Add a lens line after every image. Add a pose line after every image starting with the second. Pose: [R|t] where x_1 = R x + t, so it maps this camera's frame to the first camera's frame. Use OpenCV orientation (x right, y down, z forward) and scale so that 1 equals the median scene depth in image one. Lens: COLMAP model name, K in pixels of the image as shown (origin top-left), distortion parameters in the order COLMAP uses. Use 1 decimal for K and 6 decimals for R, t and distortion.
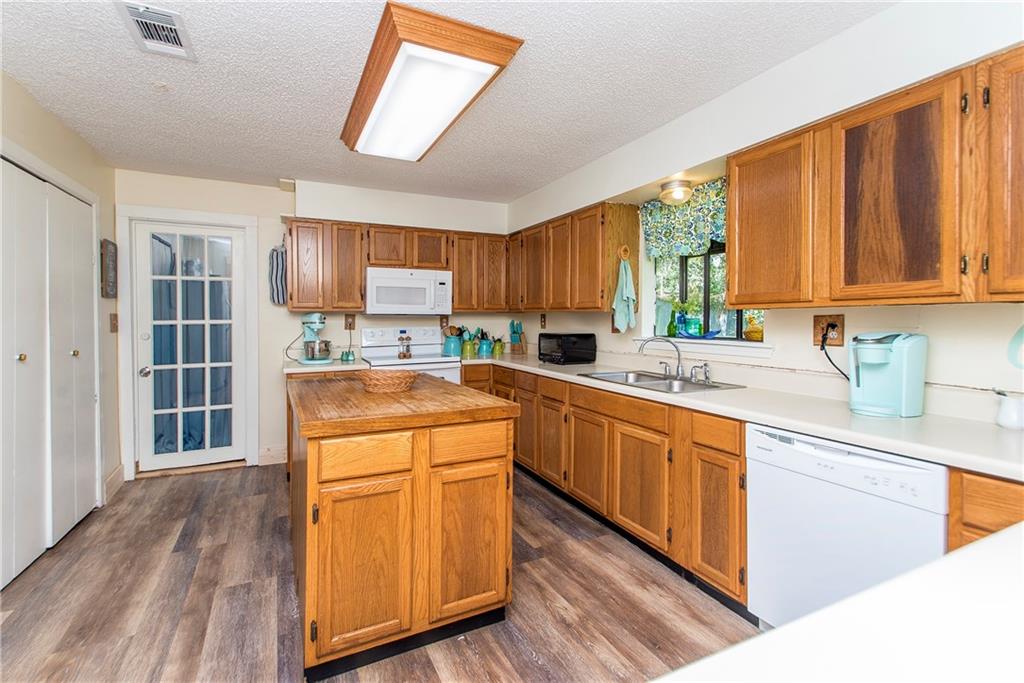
lens RADIAL K [[450.9, 0, 510.5], [0, 450.9, 321.7], [0, 0, 1]] dist [0.010276, -0.006802]
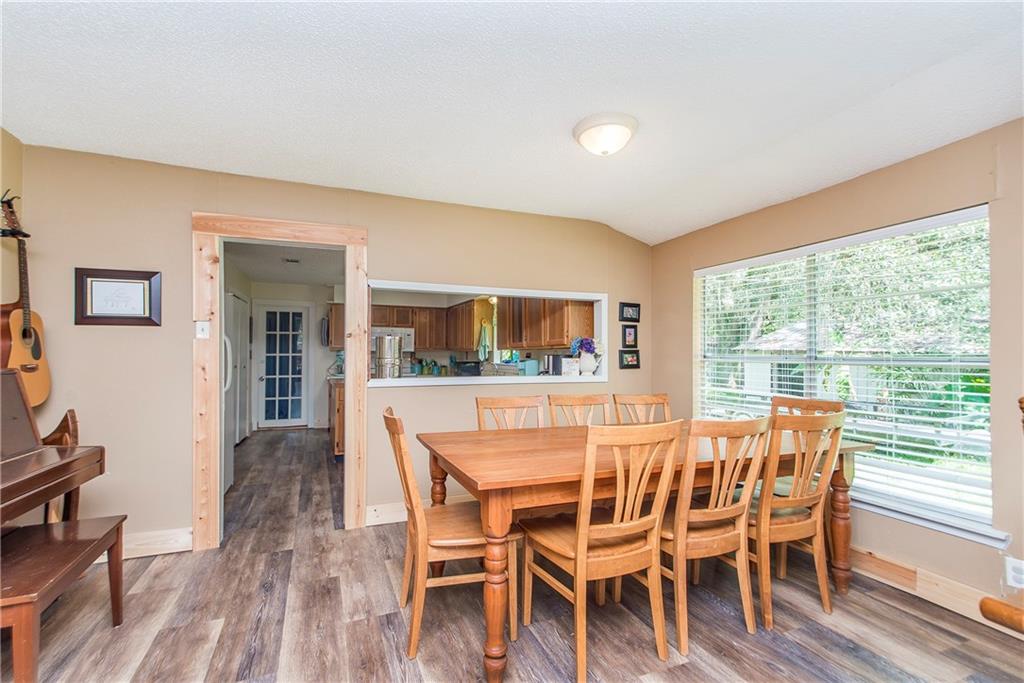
lens RADIAL K [[450.9, 0, 510.2], [0, 450.9, 351.2], [0, 0, 1]] dist [0.010276, -0.006802]
pose [[0.997318, 0.004177, -0.073078, 0.443384], [-0.005301, 0.999871, -0.015188, 0.010694], [0.073005, 0.015535, 0.997211, -0.919880]]
